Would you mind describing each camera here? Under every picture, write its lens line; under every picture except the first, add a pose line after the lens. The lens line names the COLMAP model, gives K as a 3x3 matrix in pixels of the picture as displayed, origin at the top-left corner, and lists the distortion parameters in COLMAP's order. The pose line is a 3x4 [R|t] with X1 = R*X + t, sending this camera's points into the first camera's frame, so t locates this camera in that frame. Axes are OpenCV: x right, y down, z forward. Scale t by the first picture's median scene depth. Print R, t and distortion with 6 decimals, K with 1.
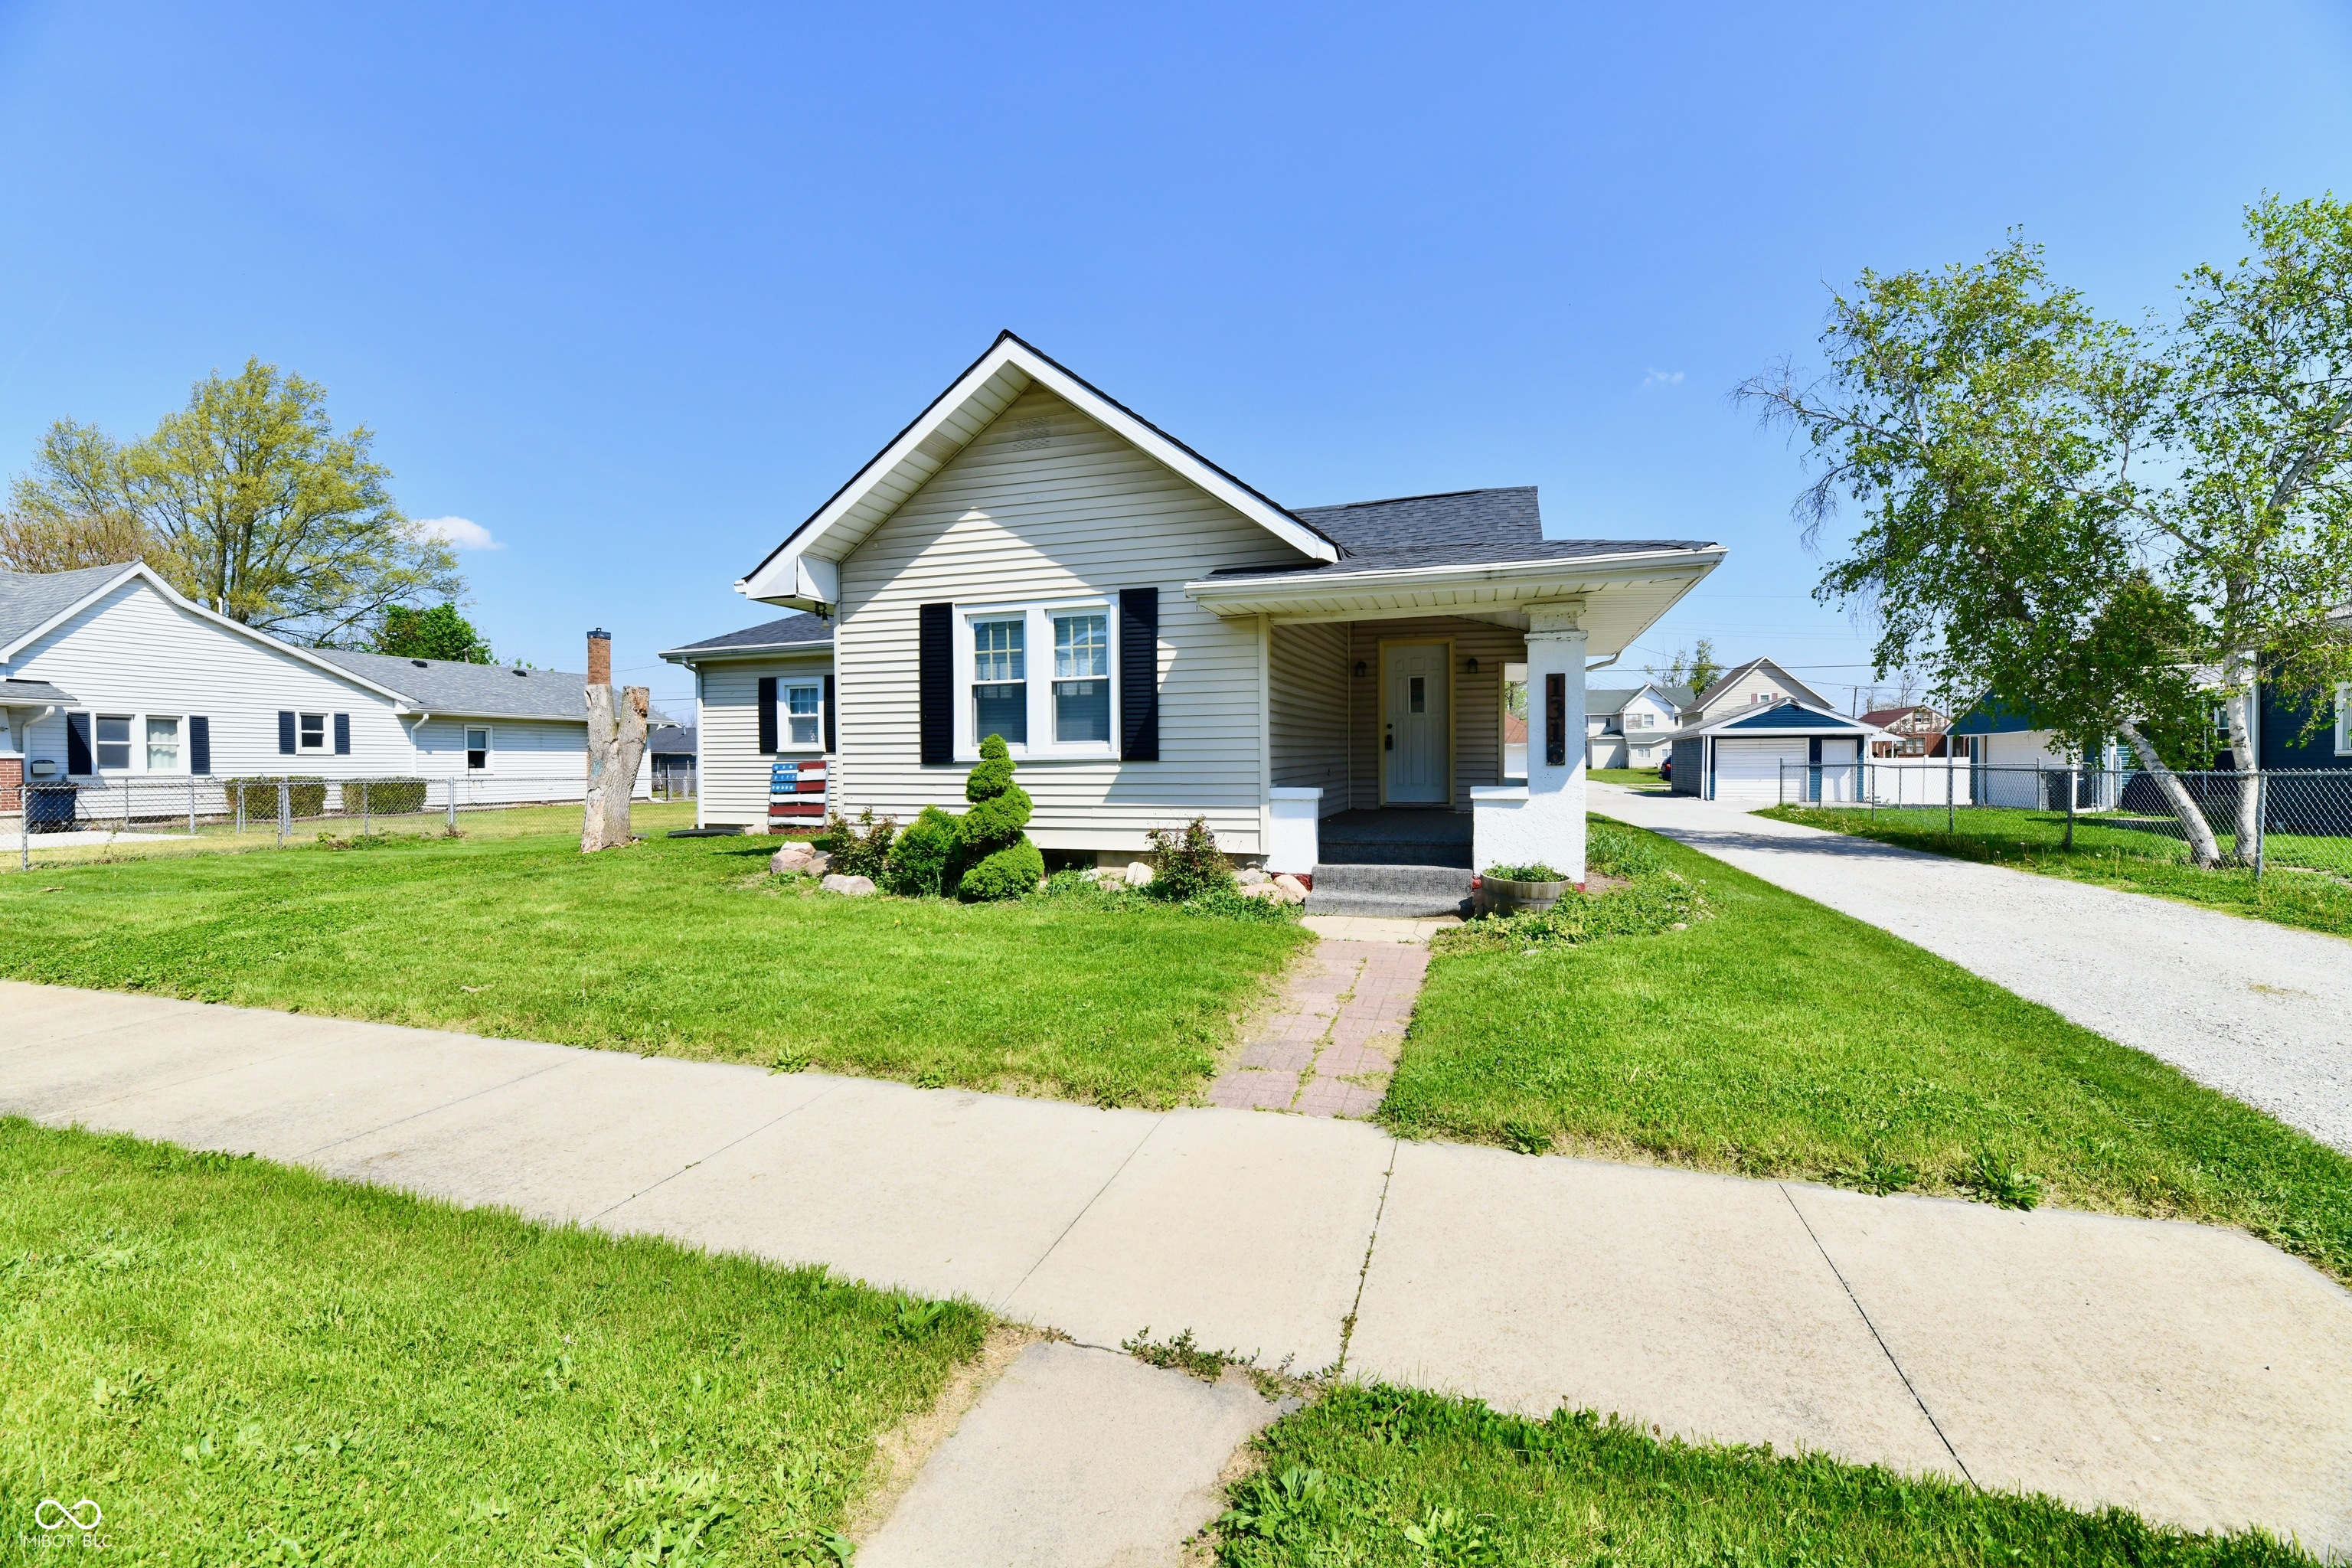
lens RADIAL K [[943.1, 0, 1178.1], [0, 943.1, 775.7], [0, 0, 1]] dist [-0.013186, -0.000243]
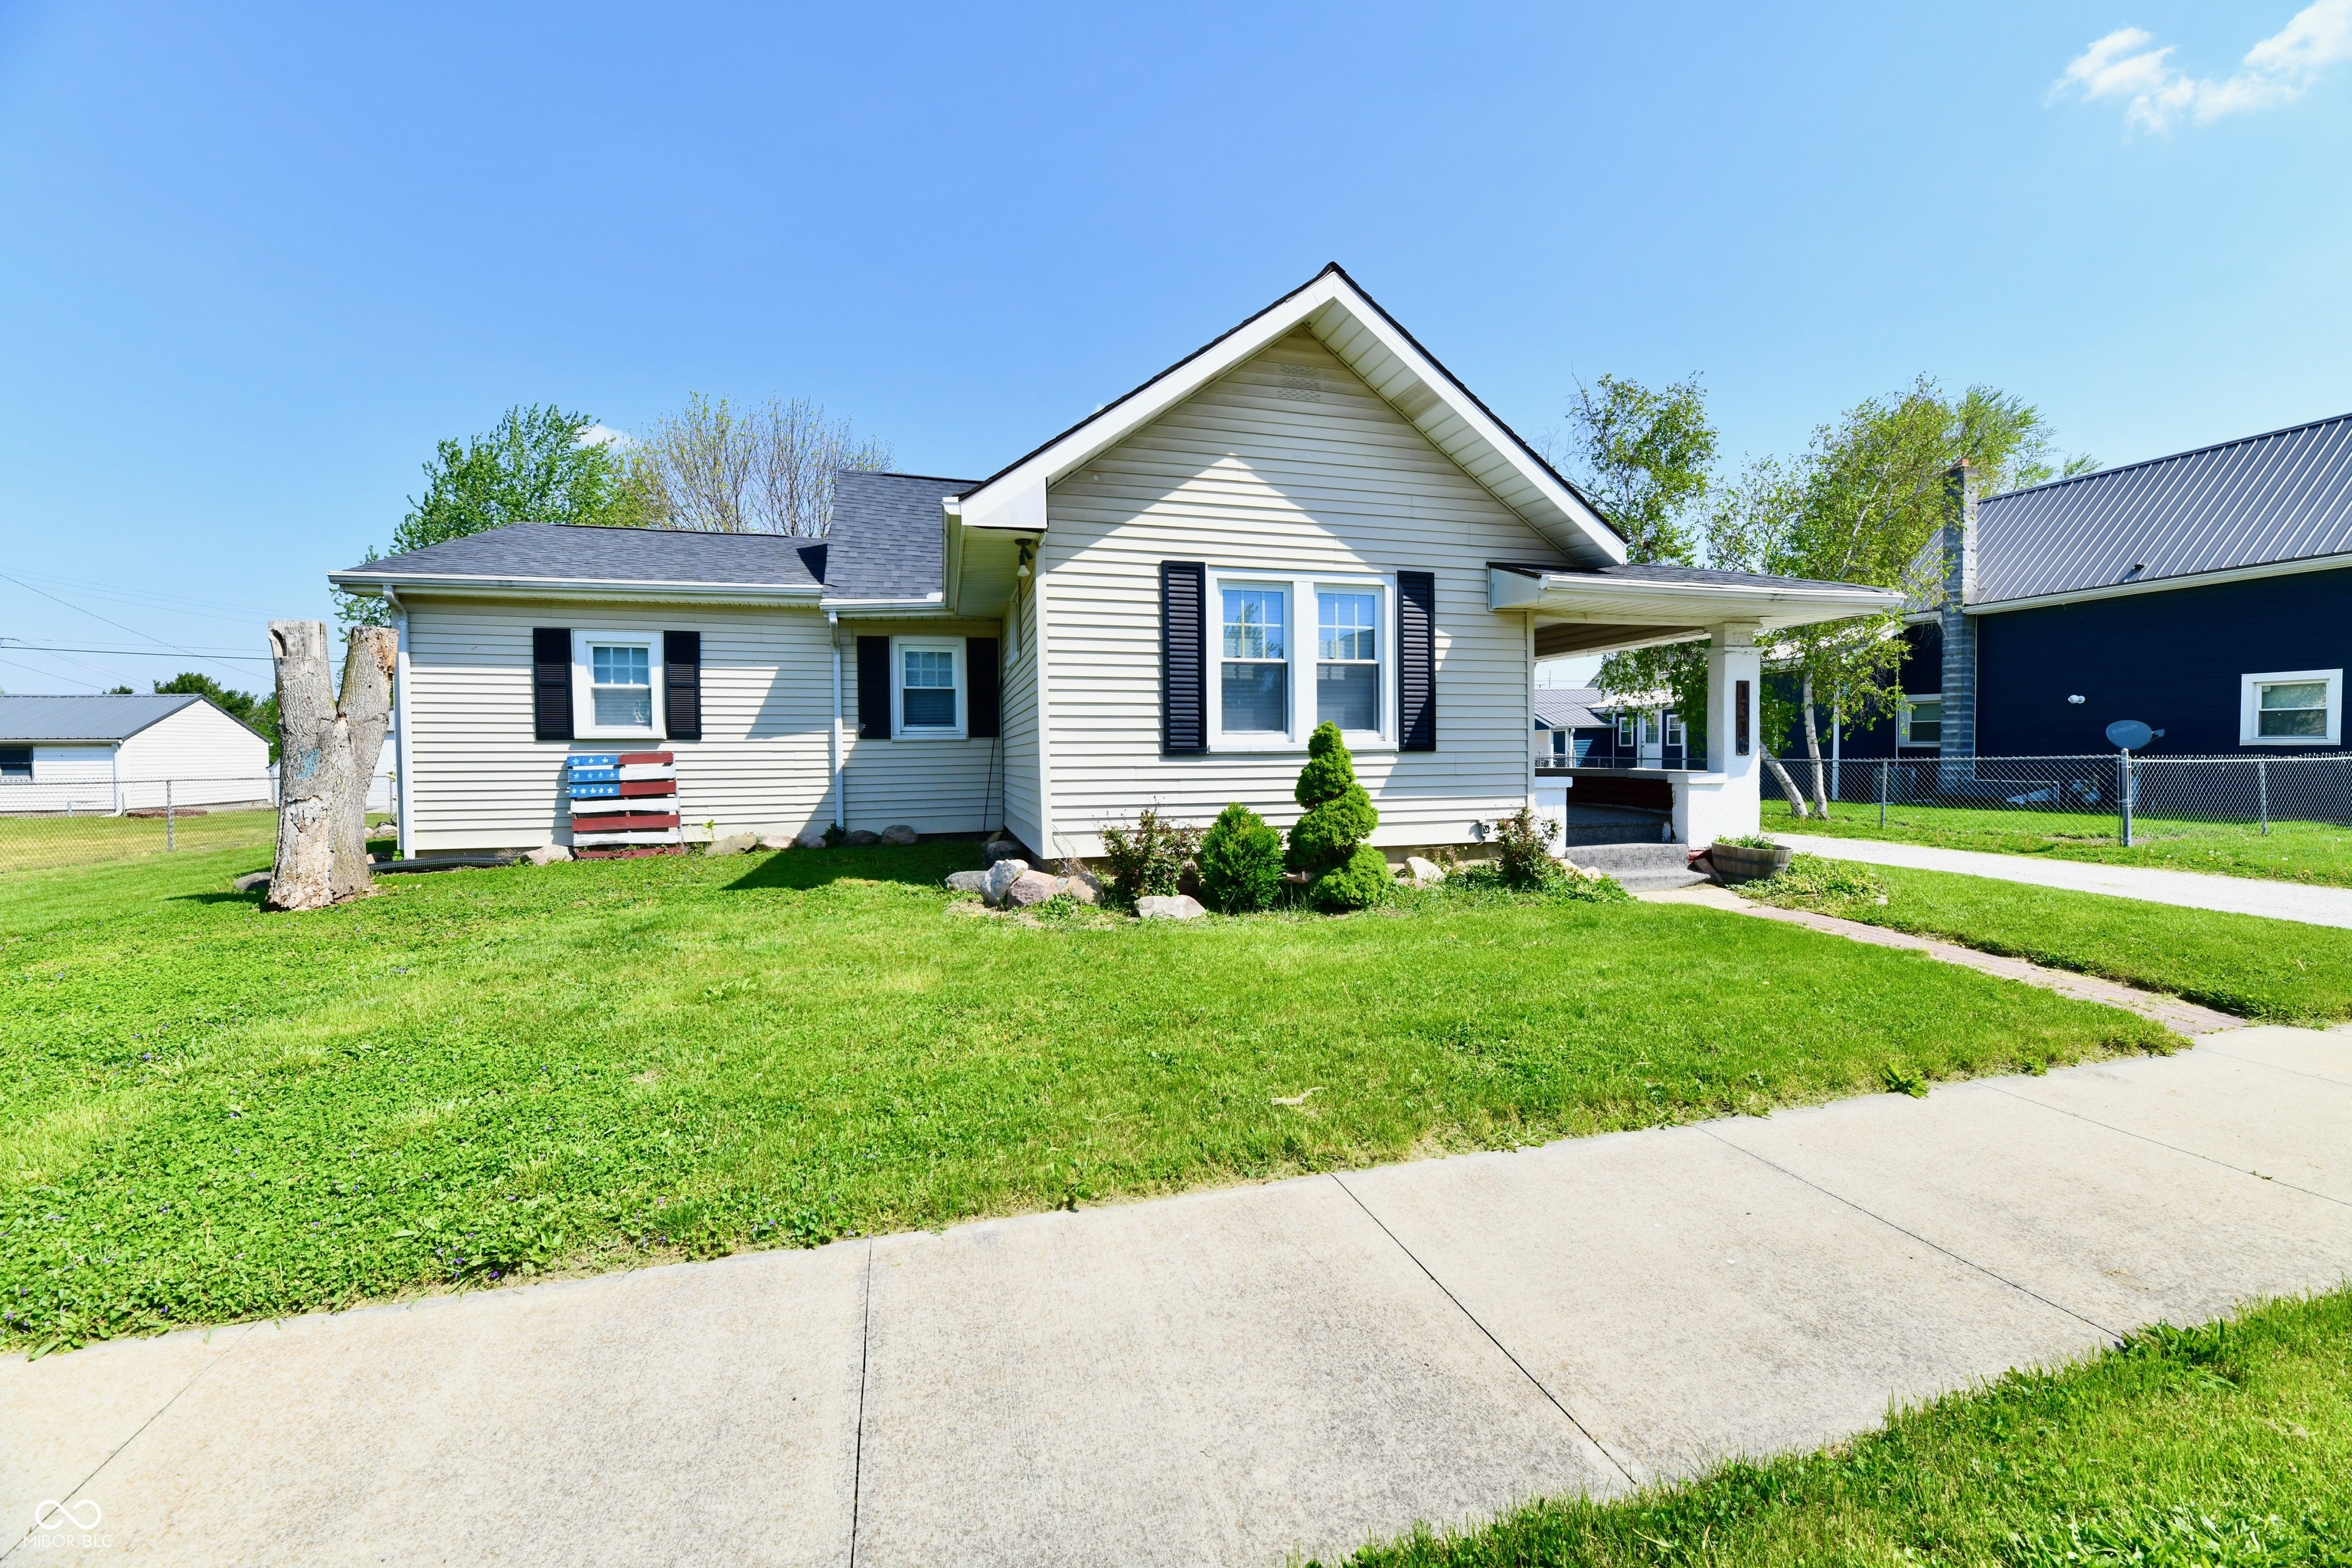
lens RADIAL K [[955.3, 0, 1178.1], [0, 955.3, 774.3], [0, 0, 1]] dist [-0.001634, -0.000685]
pose [[0.831726, -0.011779, 0.555061, -0.745111], [0.008542, 0.999928, 0.008420, -0.002512], [-0.555121, -0.002262, 0.831767, 0.308917]]
